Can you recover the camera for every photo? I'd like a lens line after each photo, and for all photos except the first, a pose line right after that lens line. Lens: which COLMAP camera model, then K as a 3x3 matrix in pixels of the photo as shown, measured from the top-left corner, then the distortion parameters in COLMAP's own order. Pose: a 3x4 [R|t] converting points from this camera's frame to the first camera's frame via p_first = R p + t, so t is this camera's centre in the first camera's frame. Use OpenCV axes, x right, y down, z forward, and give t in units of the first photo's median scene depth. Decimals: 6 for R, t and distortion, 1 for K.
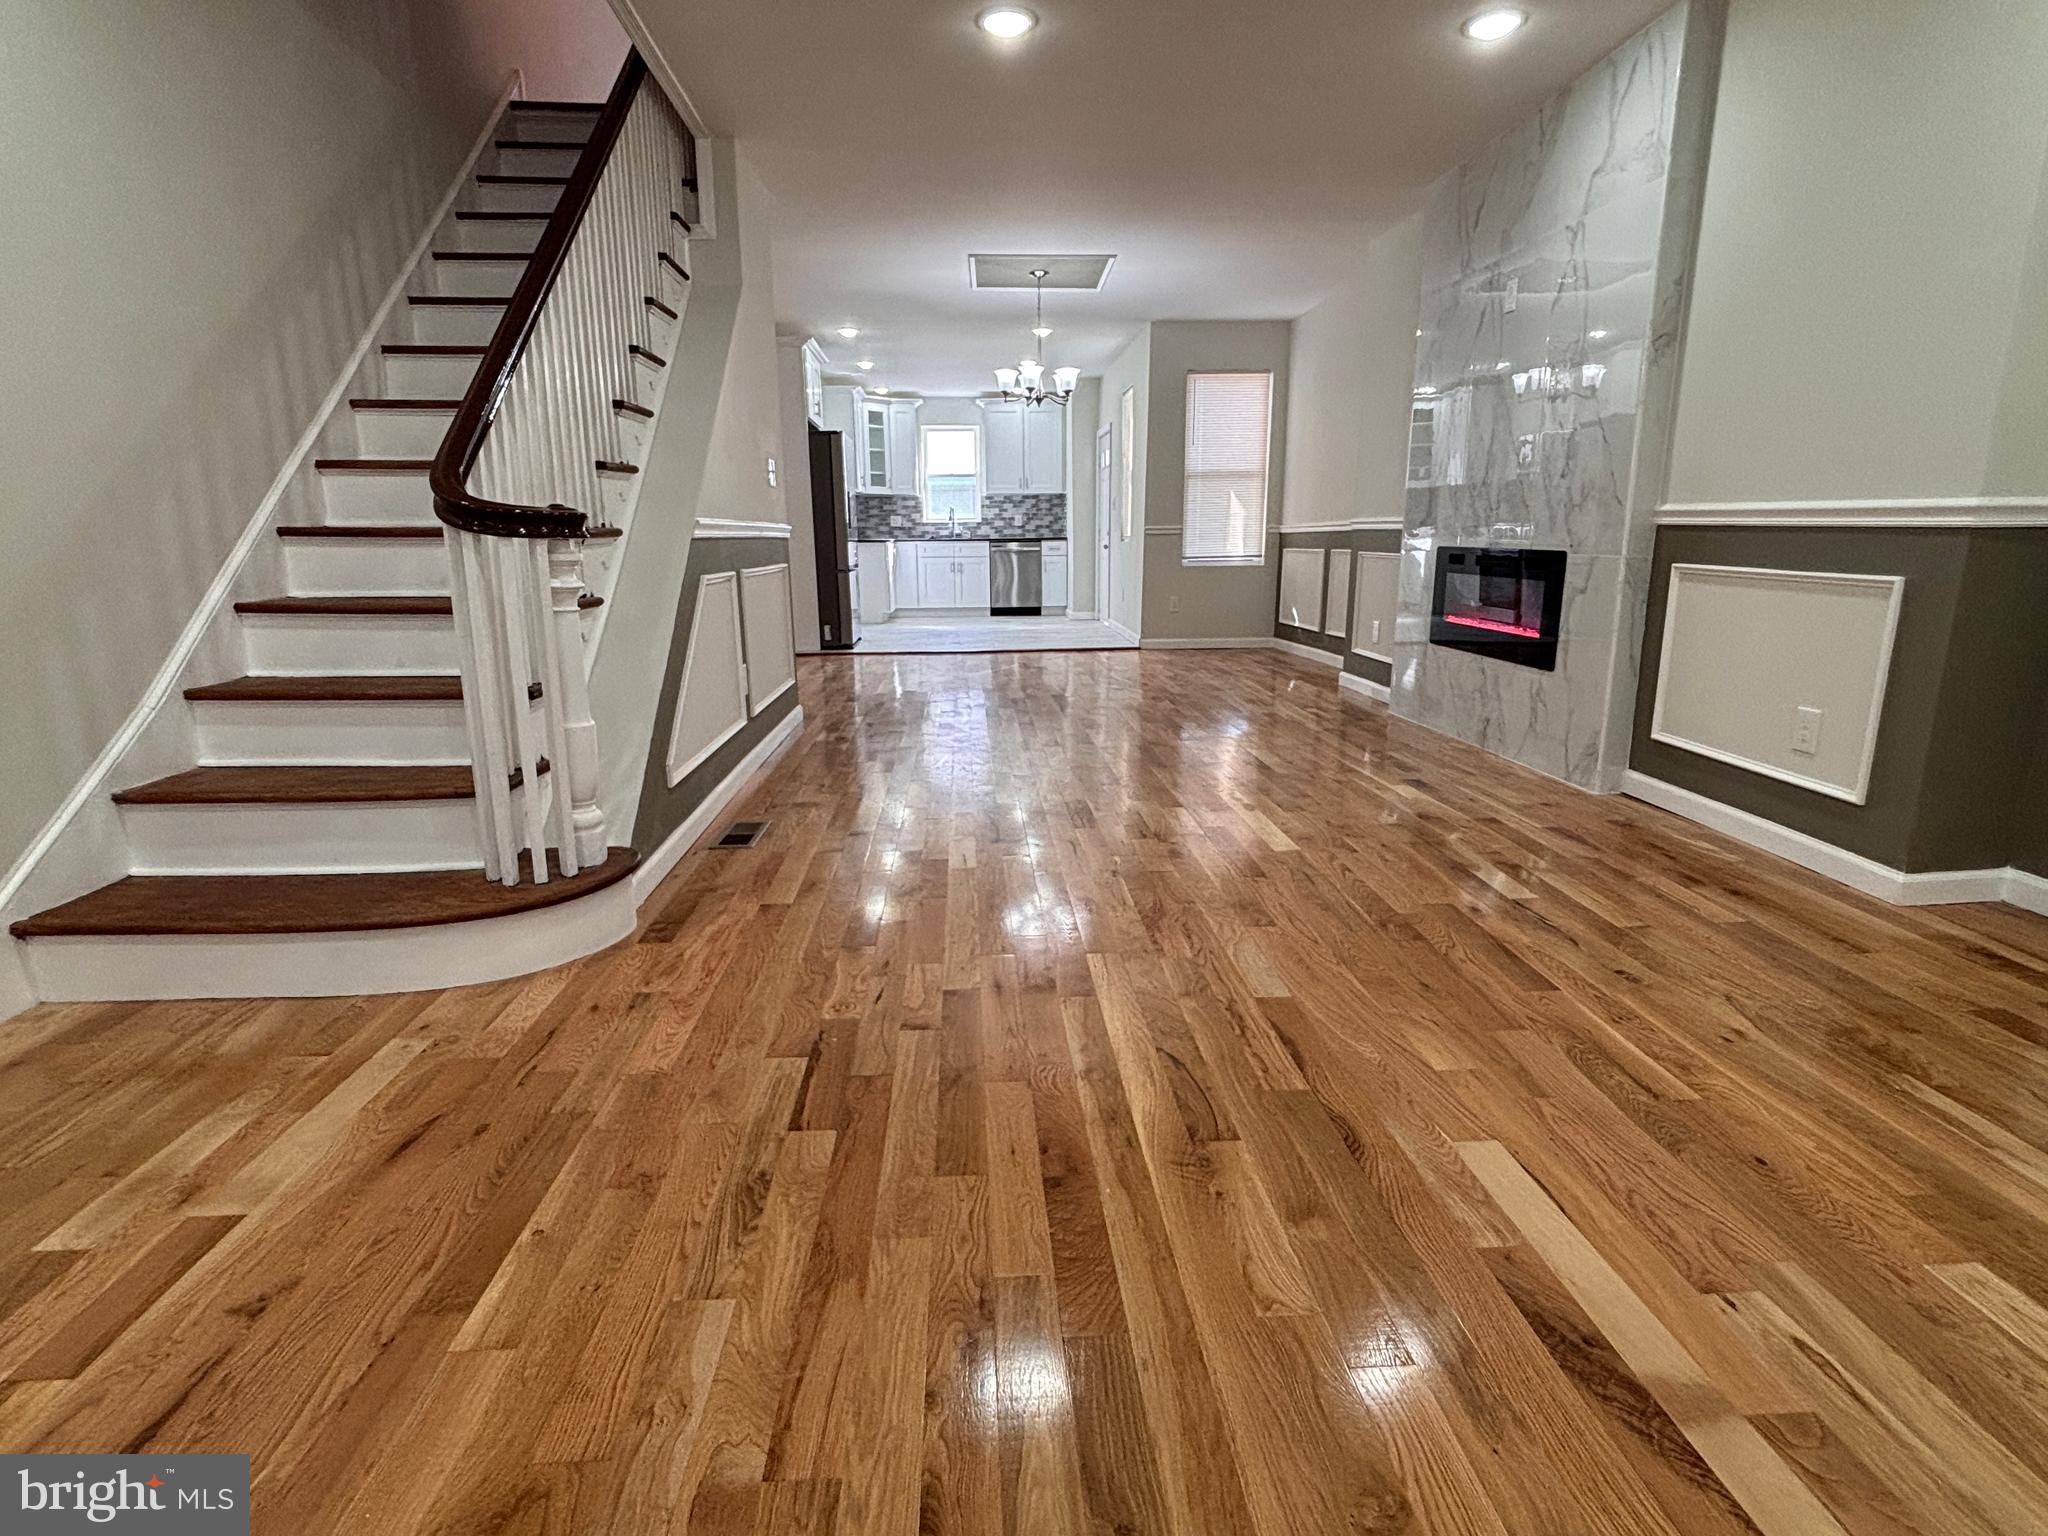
lens RADIAL K [[1015.3, 0, 1017.2], [0, 1015.3, 781.2], [0, 0, 1]] dist [0.001605, 0.000129]
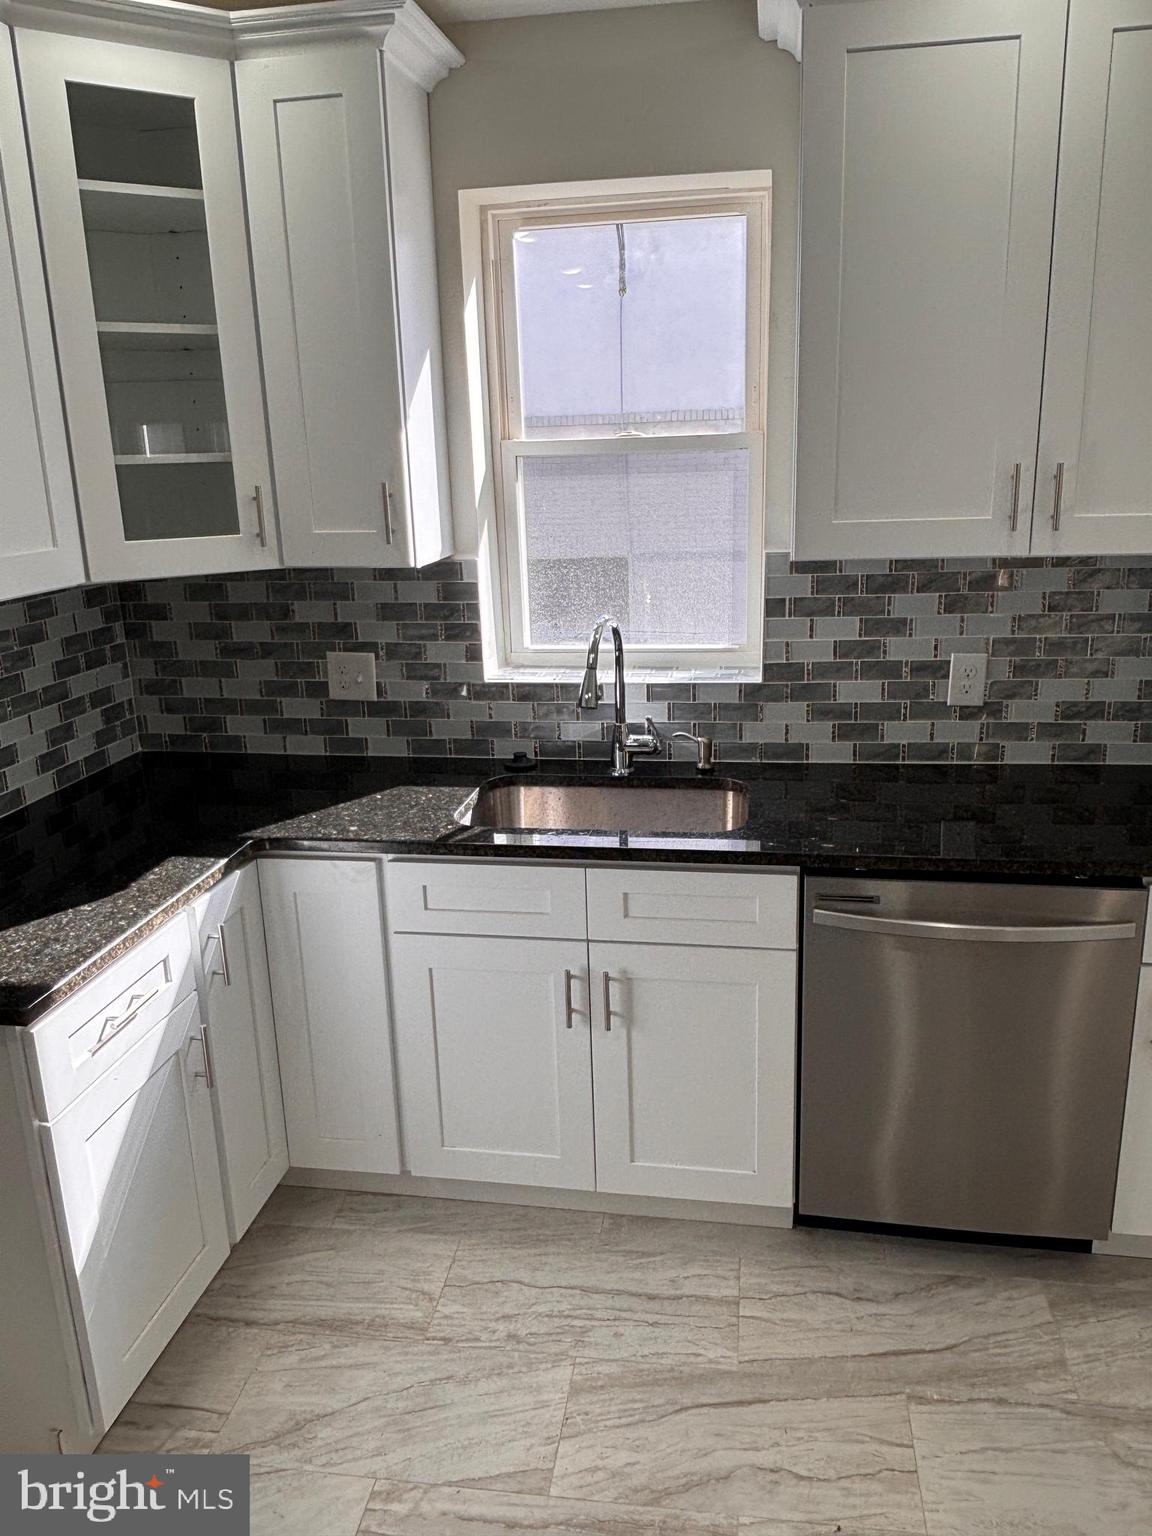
lens RADIAL K [[1140.5, 0, 582.4], [0, 1140.5, 767.4], [0, 0, 1]] dist [0.075520, -0.125076]
pose [[0.975073, 0.041976, -0.217877, -0.070664], [-0.033319, 0.998508, 0.043258, -0.828545], [0.219368, -0.034921, 0.975017, 2.594501]]
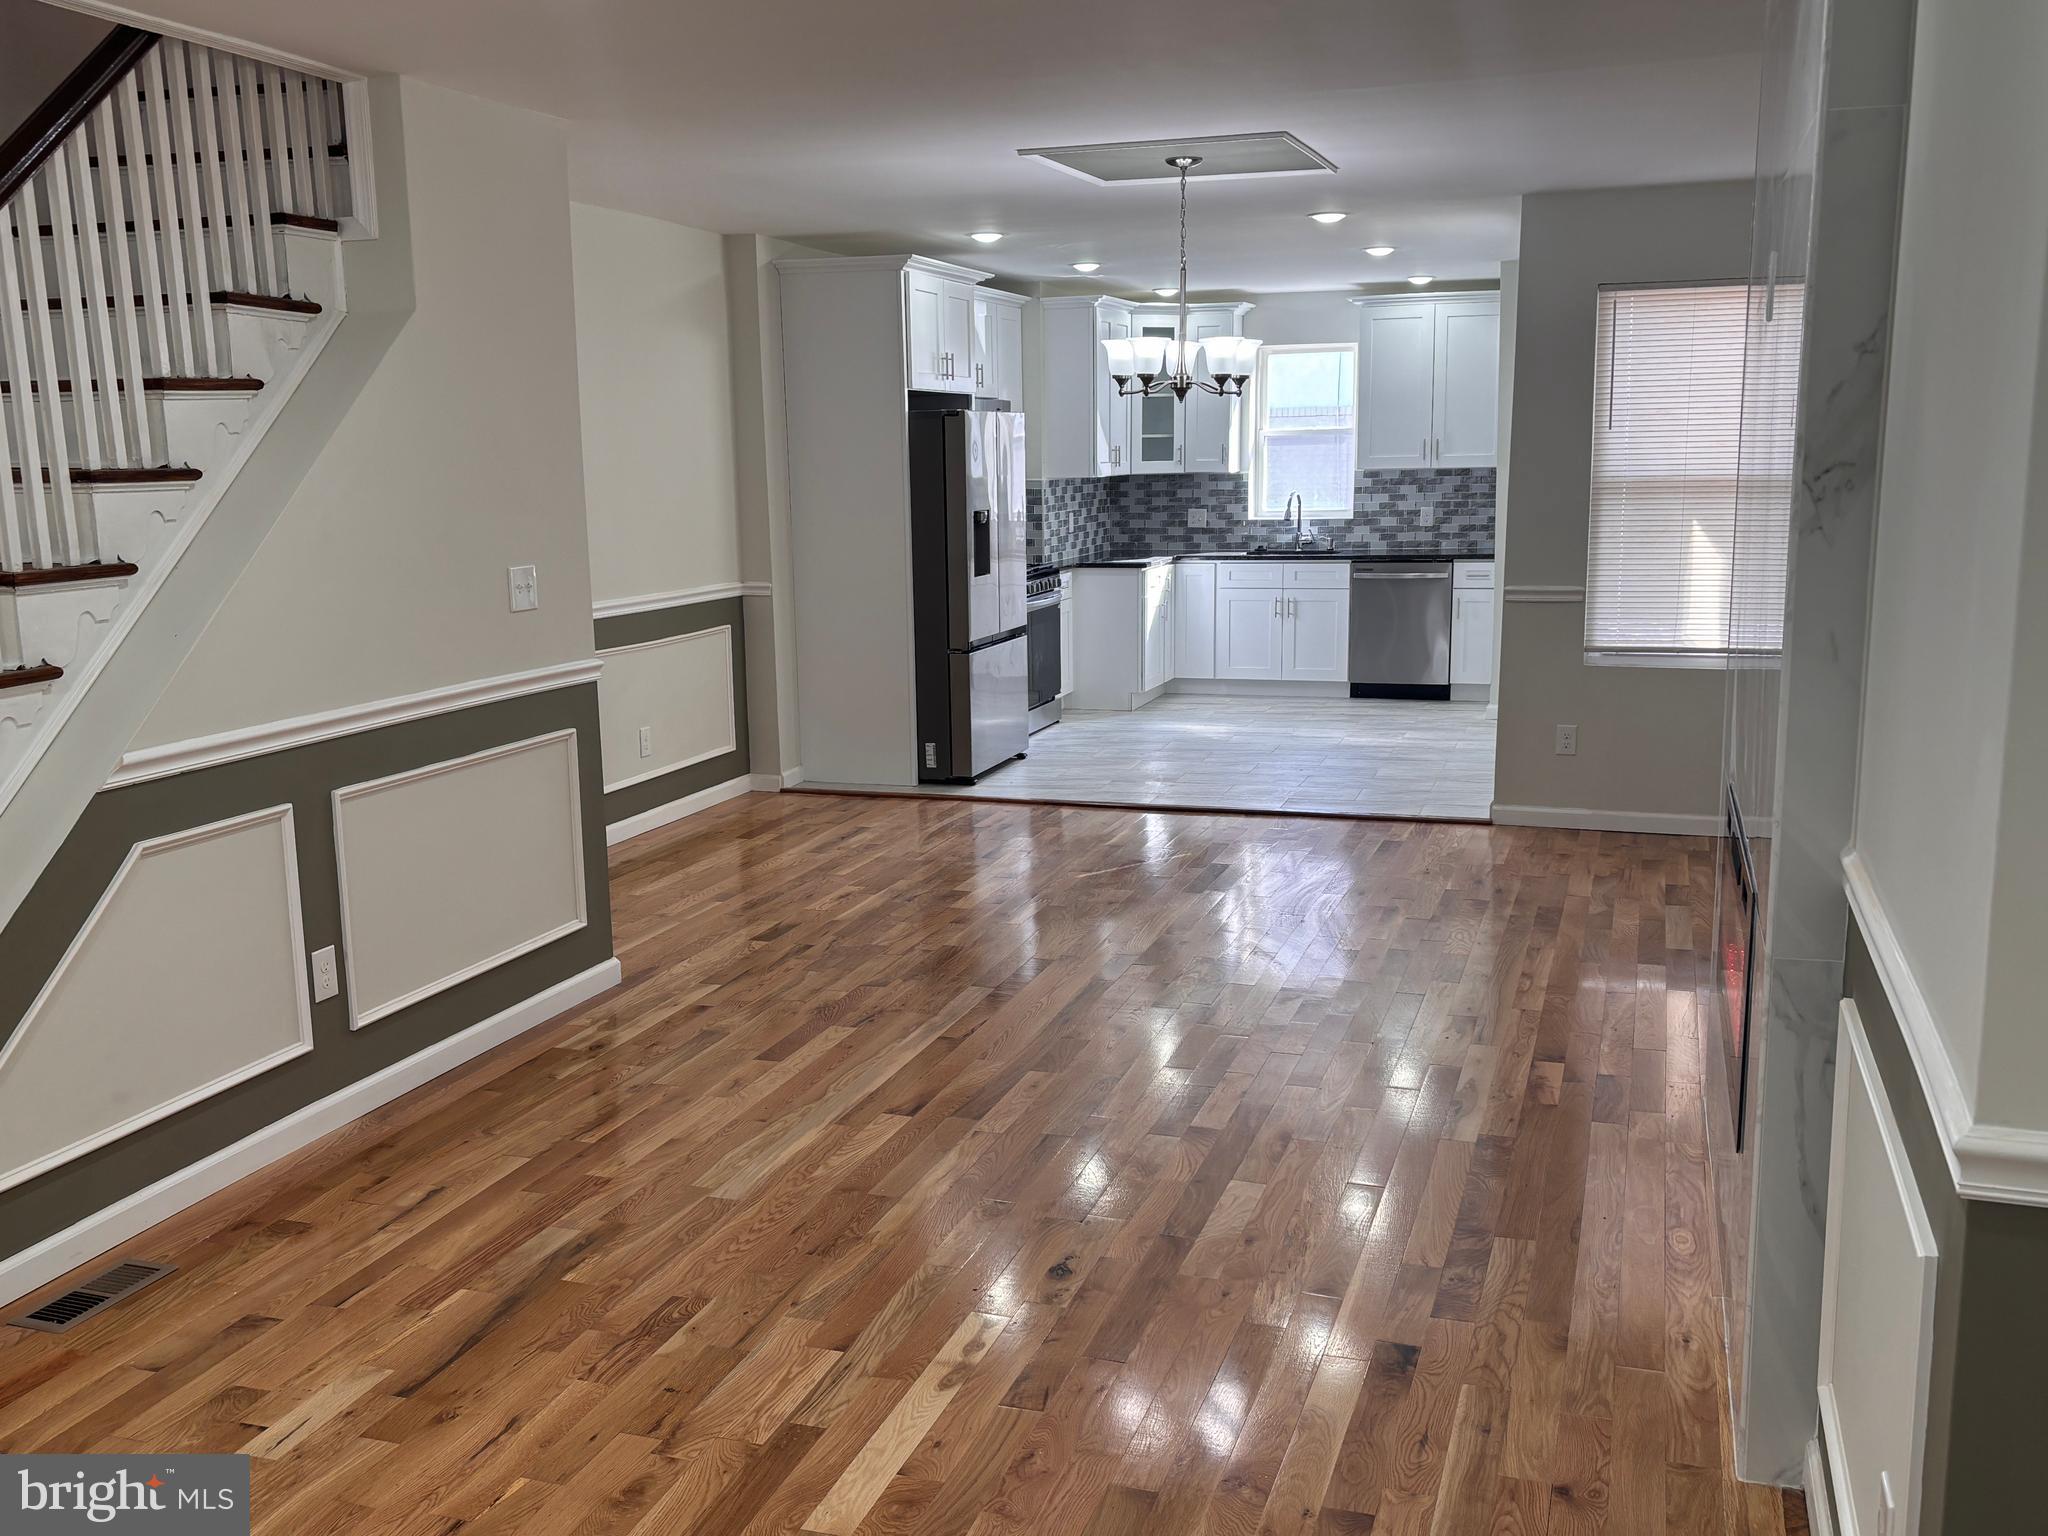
lens RADIAL K [[1842.0, 0, 1015.2], [0, 1842.0, 781.8], [0, 0, 1]] dist [0.140637, -0.311647]
pose [[0.928084, 0.062414, -0.367102, 0.551886], [-0.081896, 0.995927, -0.037719, -0.224347], [0.363252, 0.065071, 0.929416, 0.133477]]
